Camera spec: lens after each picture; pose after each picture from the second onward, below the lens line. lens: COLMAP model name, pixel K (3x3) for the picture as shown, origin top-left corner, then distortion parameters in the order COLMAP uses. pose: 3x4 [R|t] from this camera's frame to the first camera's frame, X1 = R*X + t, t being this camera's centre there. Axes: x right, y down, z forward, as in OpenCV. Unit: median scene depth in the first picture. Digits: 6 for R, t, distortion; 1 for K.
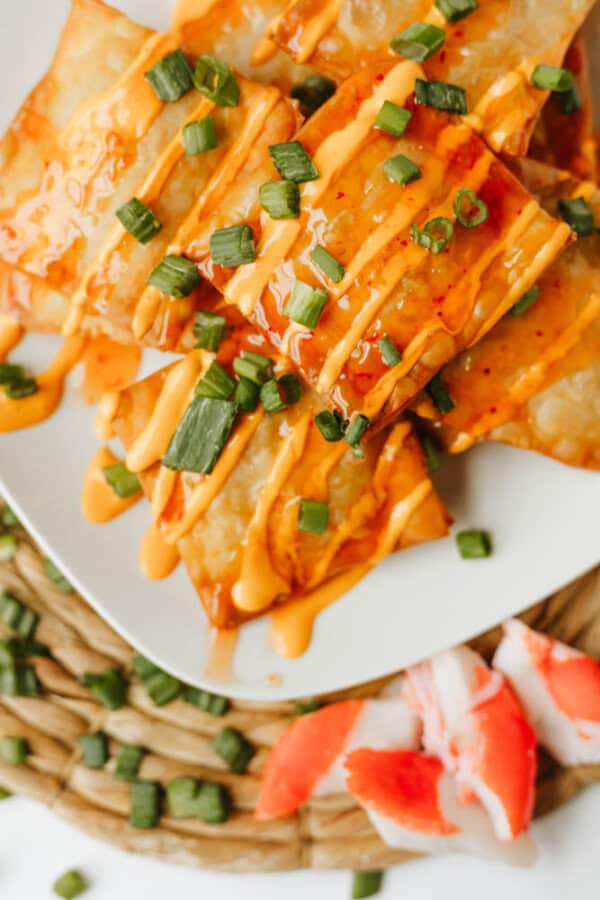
lens RADIAL K [[1483.7, 0, 294.0], [0, 1483.7, 467.1], [0, 0, 1]] dist [0.003523, 0.000000]
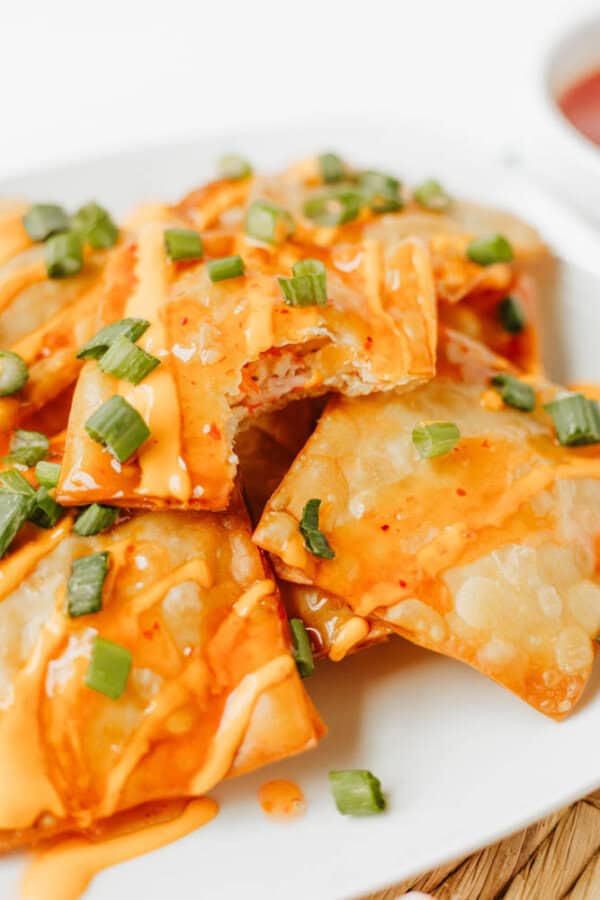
lens RADIAL K [[1483.7, 0, 300.7], [0, 1483.7, 443.7], [0, 0, 1]] dist [0.003523, 0.000000]
pose [[0.993410, 0.062478, -0.096087, 0.154404], [-0.111260, 0.726982, -0.677582, 0.399233], [0.027519, 0.683808, 0.729143, 0.435011]]
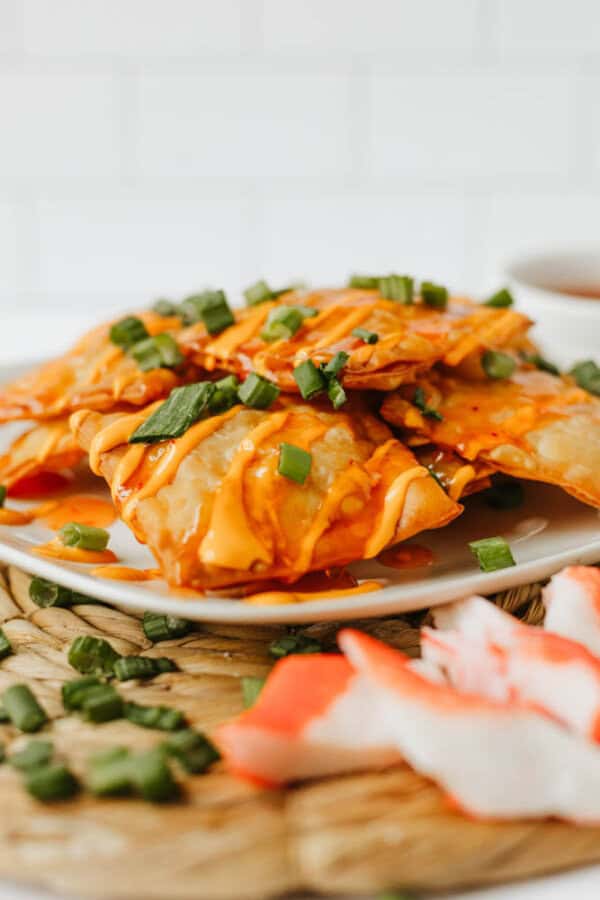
lens RADIAL K [[1483.7, 0, 299.8], [0, 1483.7, 451.6], [0, 0, 1]] dist [0.003523, 0.000000]
pose [[0.999257, -0.038257, -0.004647, 0.019680], [0.009105, 0.351509, -0.936140, 0.834046], [0.037447, 0.935403, 0.351596, 0.674623]]
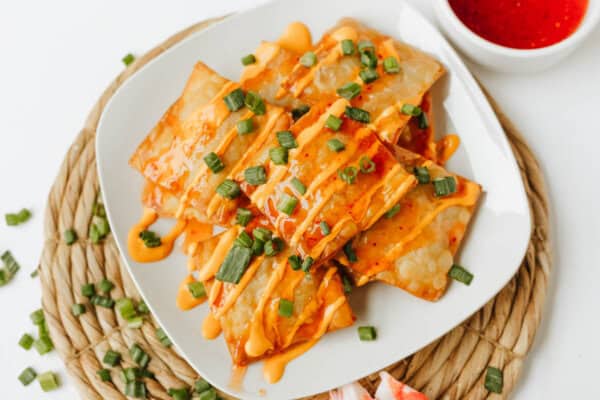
lens RADIAL K [[989.2, 0, 291.6], [0, 989.2, 198.0], [0, 0, 1]] dist [0.003523, 0.000000]
pose [[0.995484, 0.058160, -0.075023, 0.112784], [-0.073175, 0.973603, -0.216200, 0.176859], [0.060469, 0.220714, 0.973462, -0.360609]]
